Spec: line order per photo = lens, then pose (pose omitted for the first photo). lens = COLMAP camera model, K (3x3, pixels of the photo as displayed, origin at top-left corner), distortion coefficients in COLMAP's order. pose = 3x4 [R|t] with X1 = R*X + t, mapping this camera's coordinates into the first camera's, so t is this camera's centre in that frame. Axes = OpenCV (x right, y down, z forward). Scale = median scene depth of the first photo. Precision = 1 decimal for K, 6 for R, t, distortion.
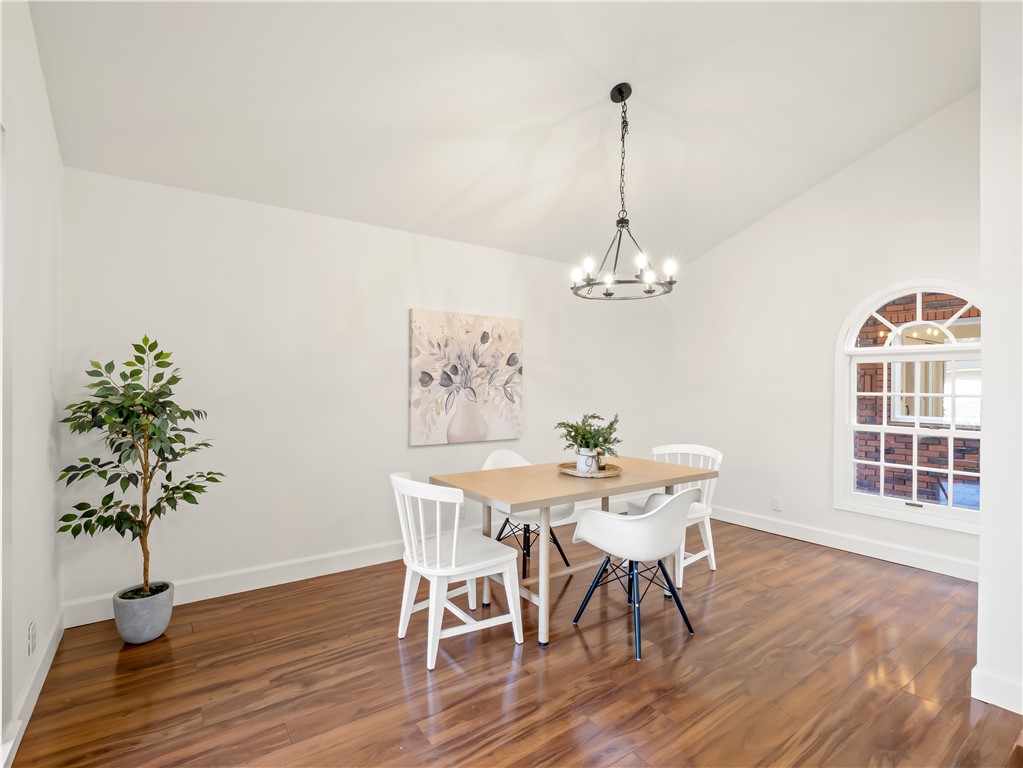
lens RADIAL K [[497.4, 0, 513.4], [0, 497.4, 379.8], [0, 0, 1]] dist [-0.013762, -0.000296]
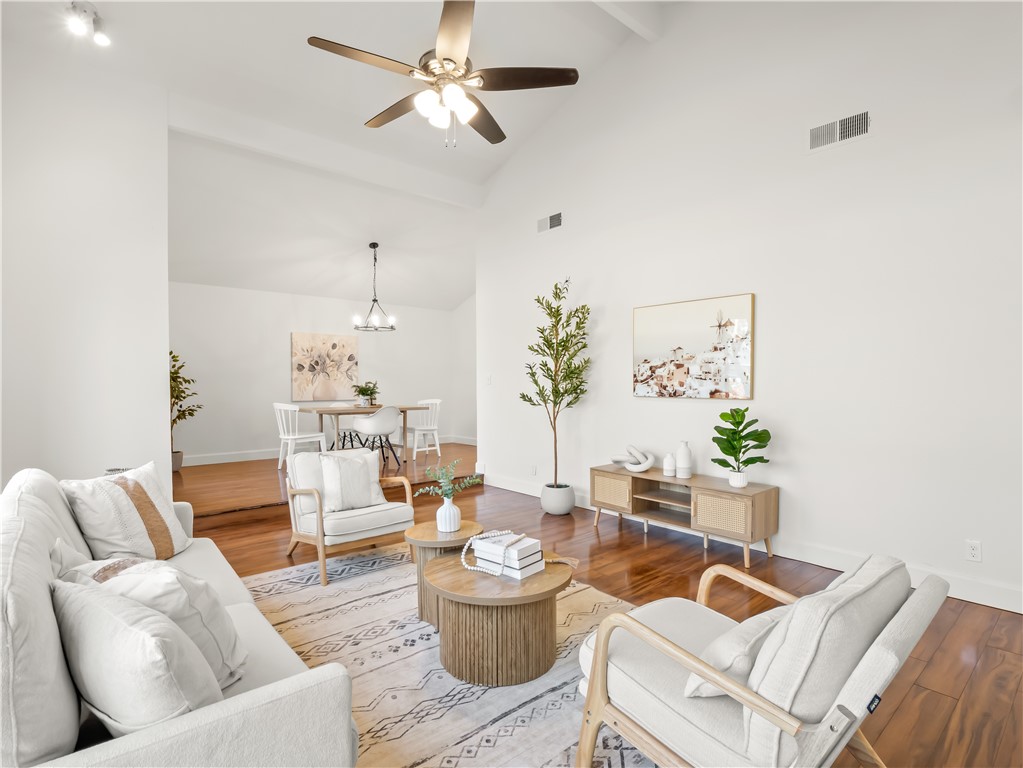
lens RADIAL K [[530.1, 0, 511.5], [0, 530.1, 387.6], [0, 0, 1]] dist [-0.005152, -0.000565]
pose [[0.996069, -0.008668, 0.088160, 0.484942], [0.006896, 0.999768, 0.020386, 0.041329], [-0.088316, -0.019698, 0.995898, -1.204478]]
